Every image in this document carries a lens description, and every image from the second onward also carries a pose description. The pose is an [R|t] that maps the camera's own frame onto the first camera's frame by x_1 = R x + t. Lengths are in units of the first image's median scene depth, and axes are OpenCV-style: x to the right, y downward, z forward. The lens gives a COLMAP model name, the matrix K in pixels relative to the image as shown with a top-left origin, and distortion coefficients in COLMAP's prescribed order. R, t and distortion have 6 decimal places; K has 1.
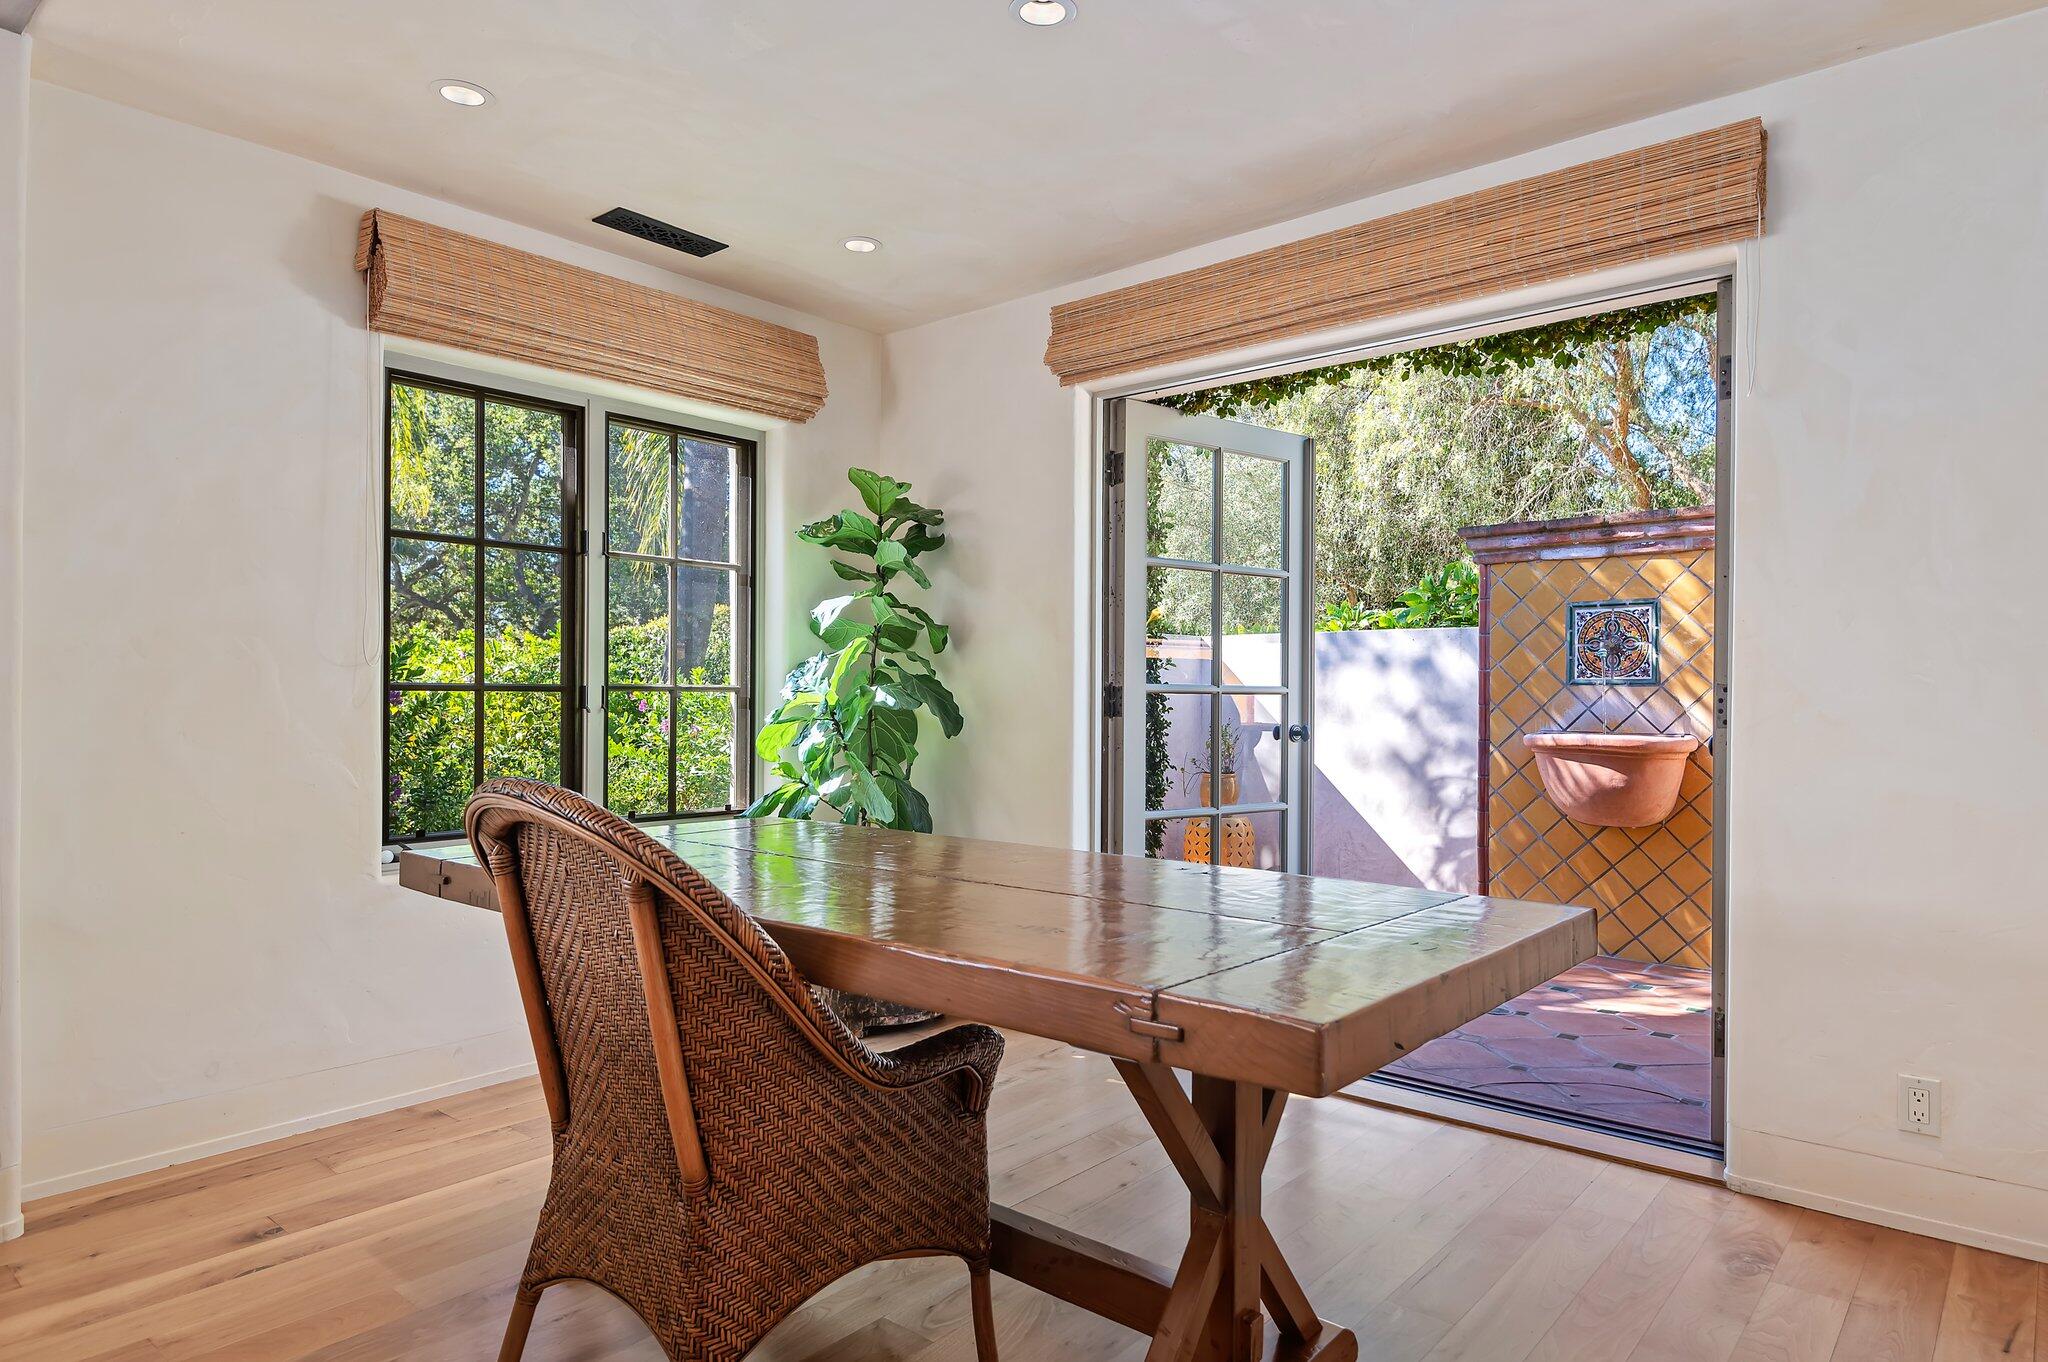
lens RADIAL K [[1196.4, 0, 1018.4], [0, 1196.4, 683.1], [0, 0, 1]] dist [0.003978, 0.001052]
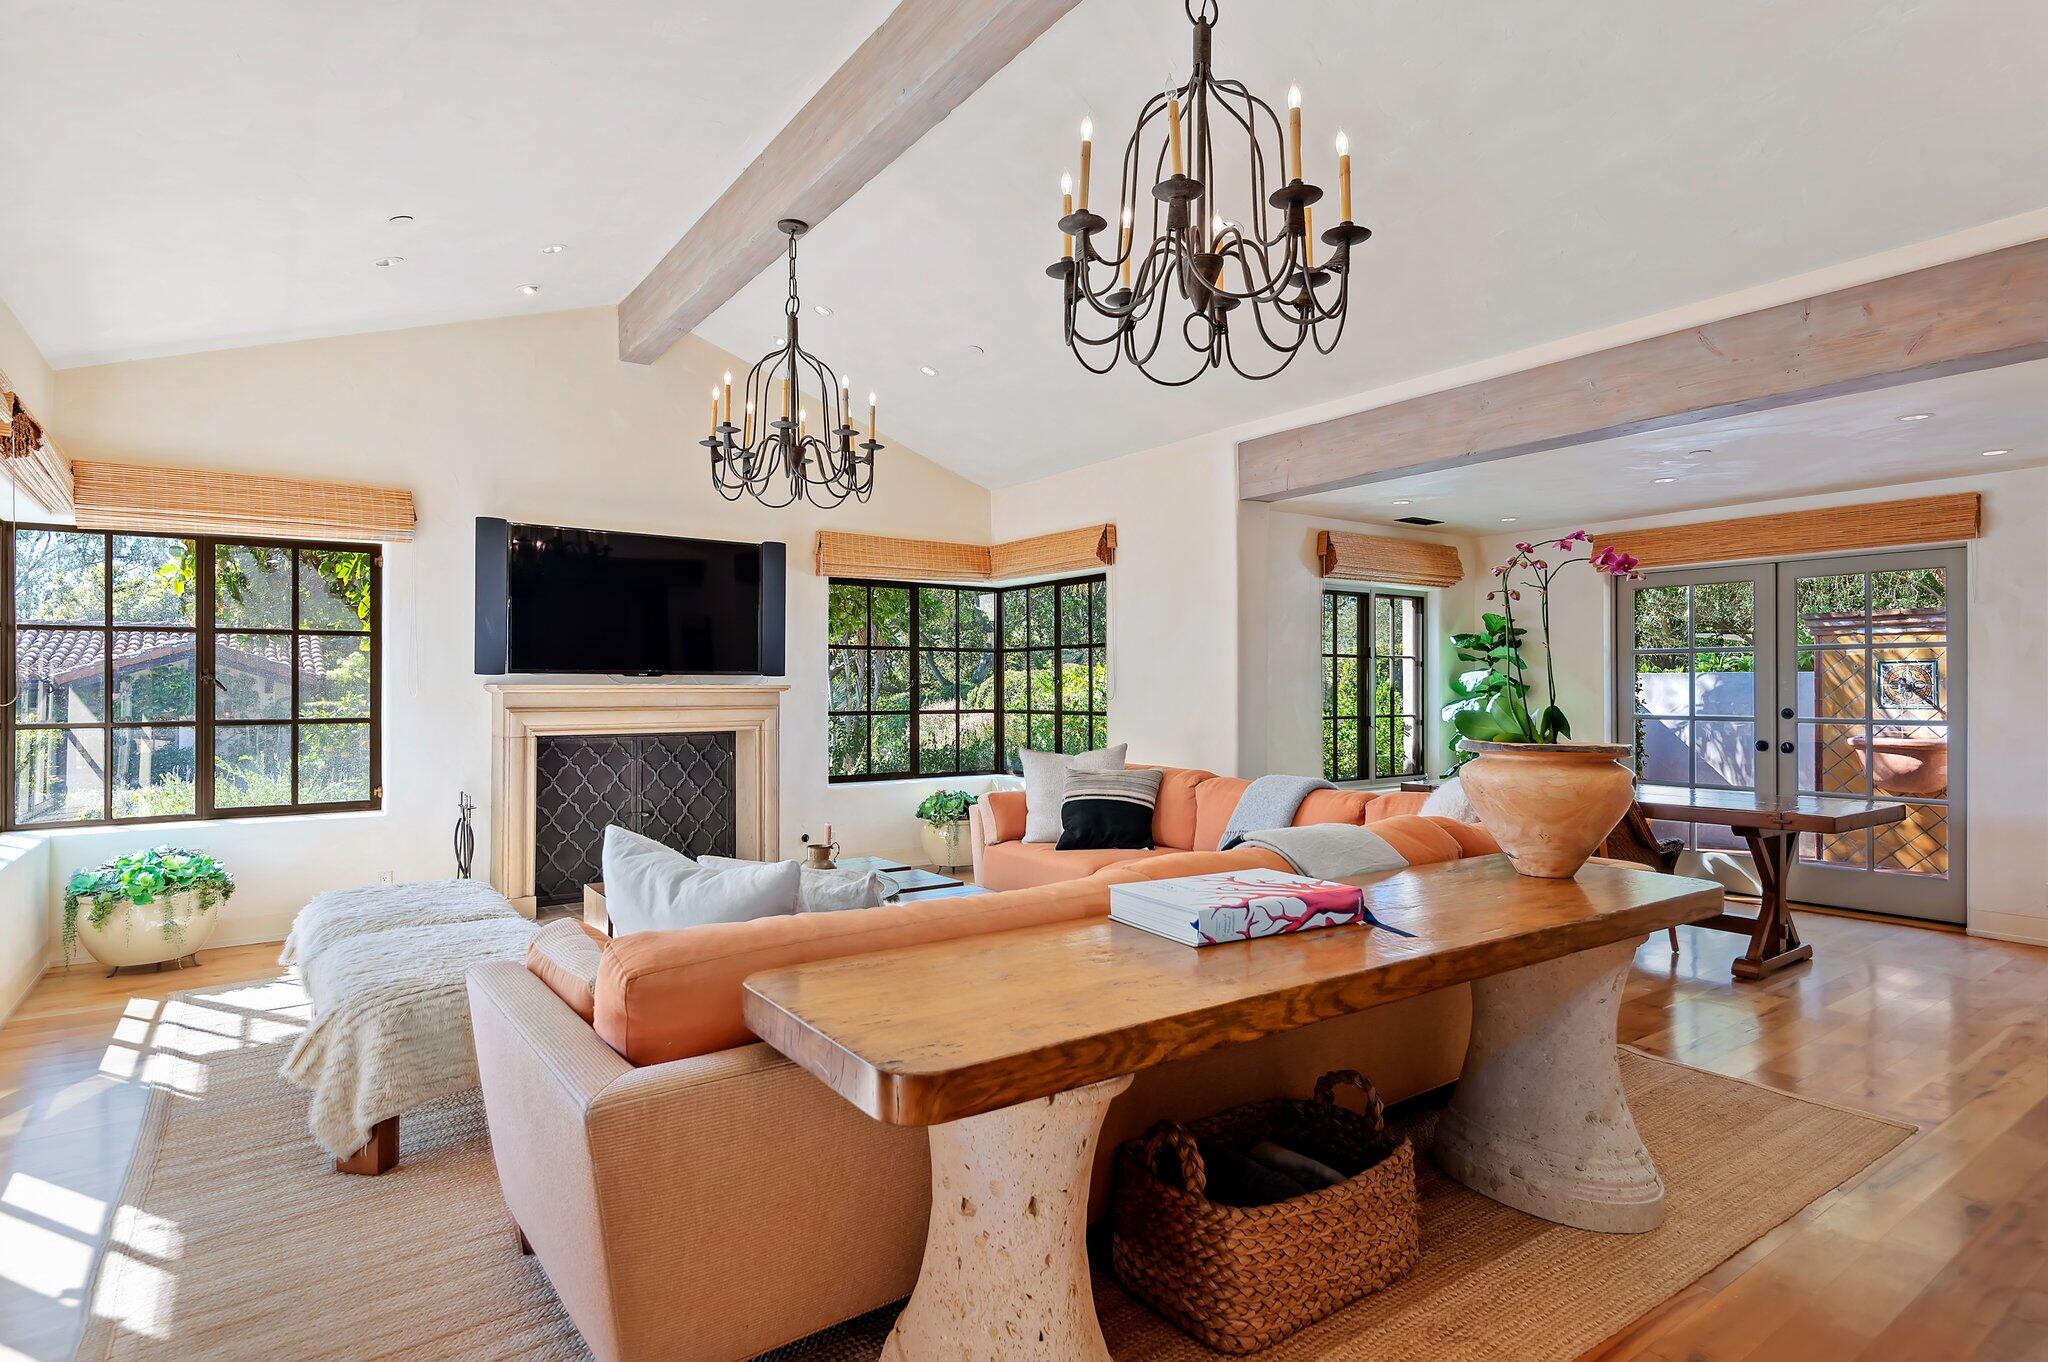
lens RADIAL K [[1063.1, 0, 1028.7], [0, 1063.1, 691.0], [0, 0, 1]] dist [0.041564, -0.010148]
pose [[0.974195, -0.010724, -0.225451, -0.481465], [0.011501, 0.999932, 0.002136, -0.051025], [0.225413, -0.004674, 0.974252, -1.003428]]
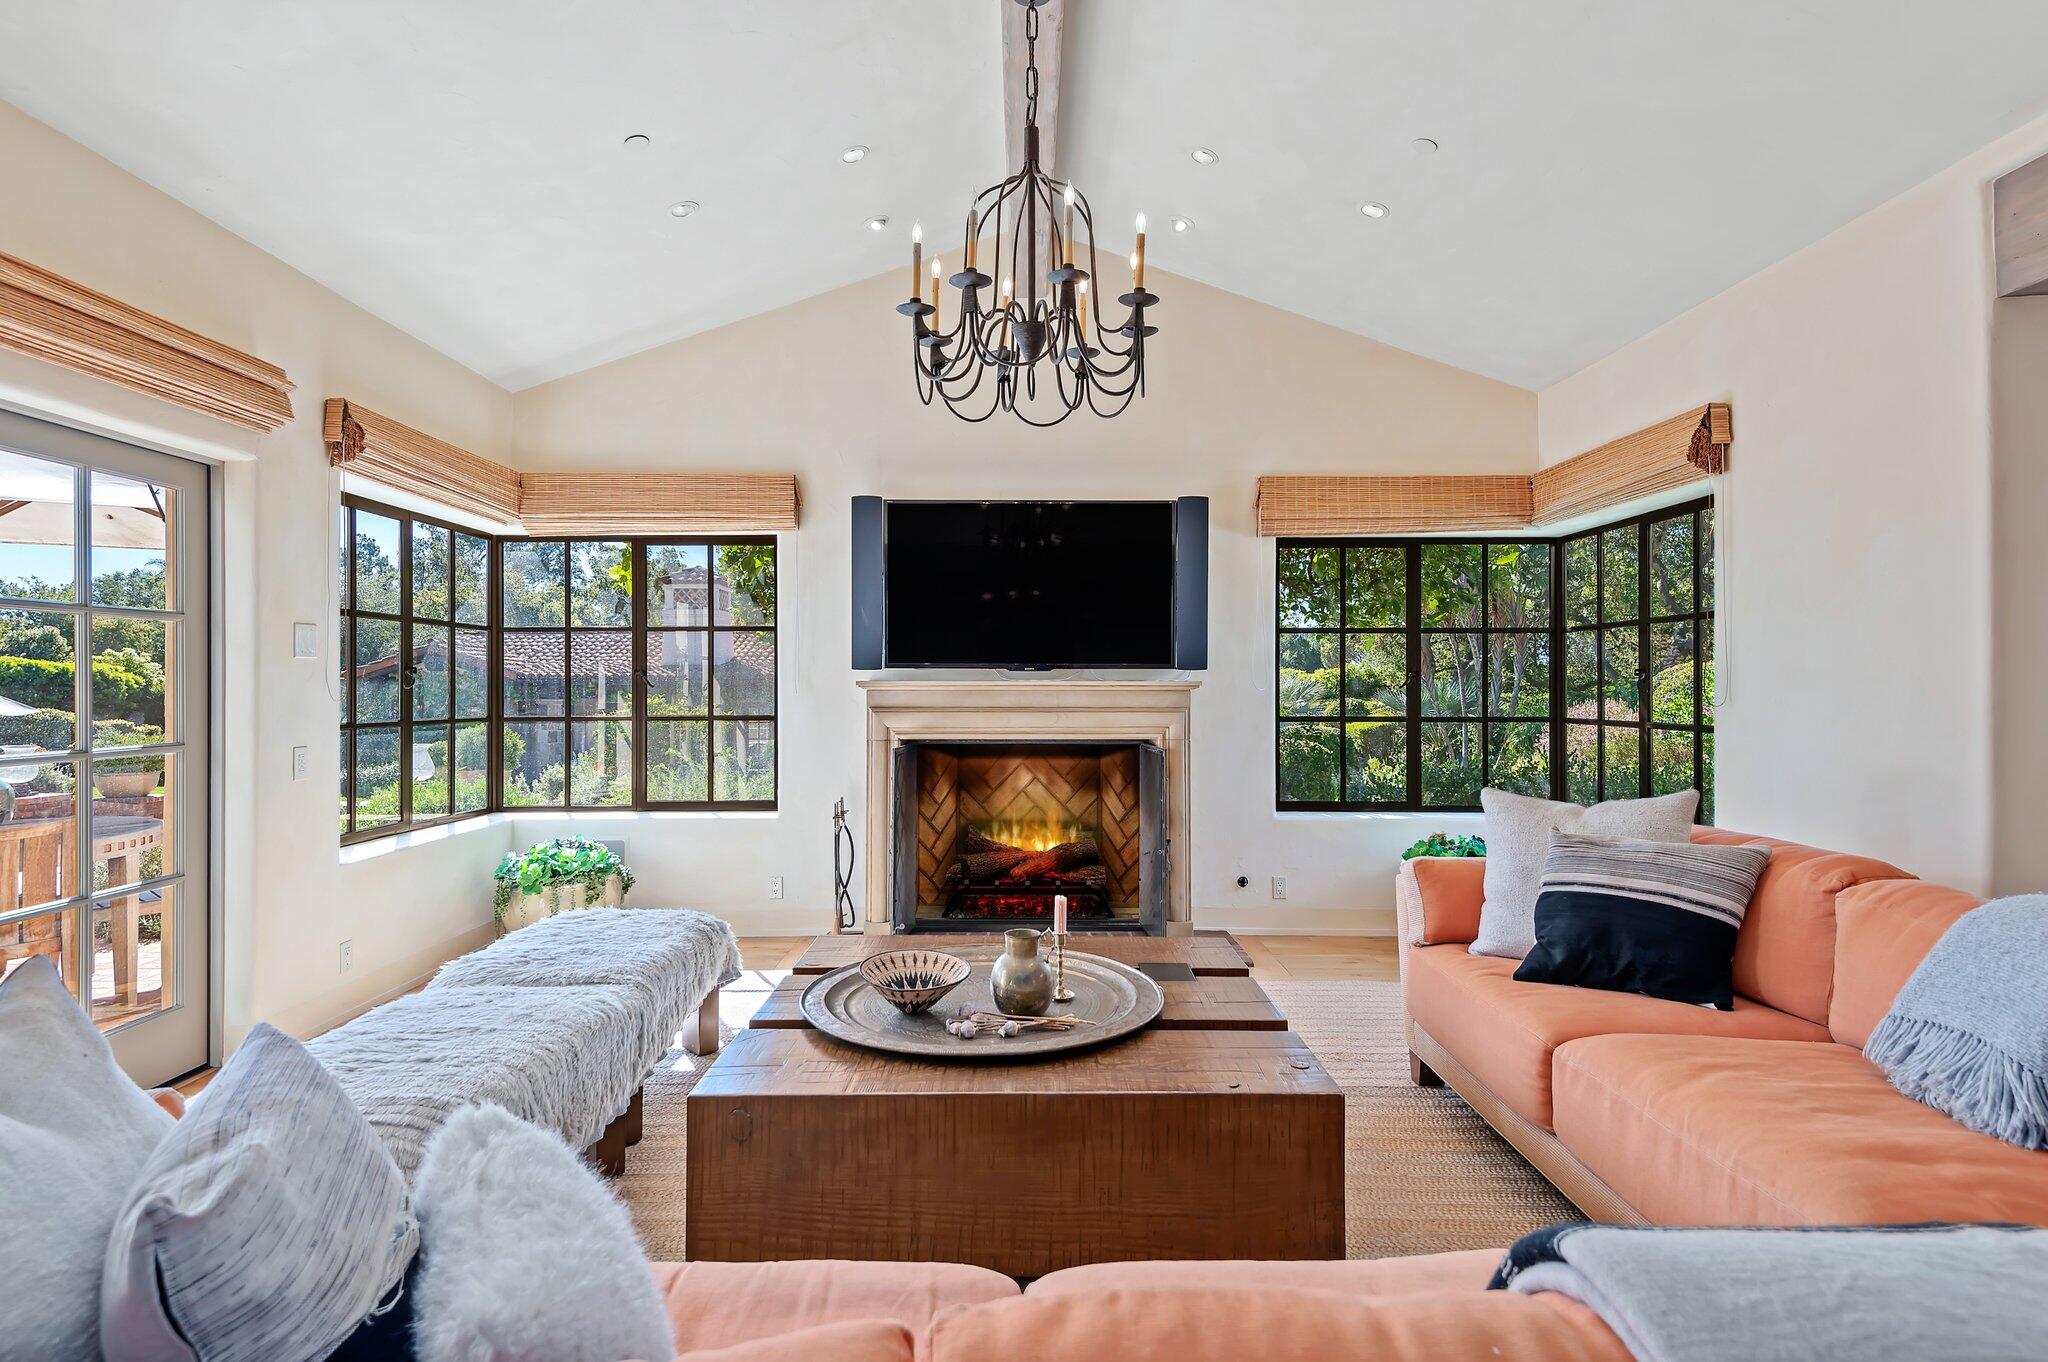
lens RADIAL K [[1063.1, 0, 1030.8], [0, 1063.1, 679.9], [0, 0, 1]] dist [0.041564, -0.010148]
pose [[0.670947, -0.012705, -0.741397, -0.420758], [0.007950, 0.999919, -0.009941, -0.051382], [0.741463, 0.000776, 0.670993, -0.458177]]
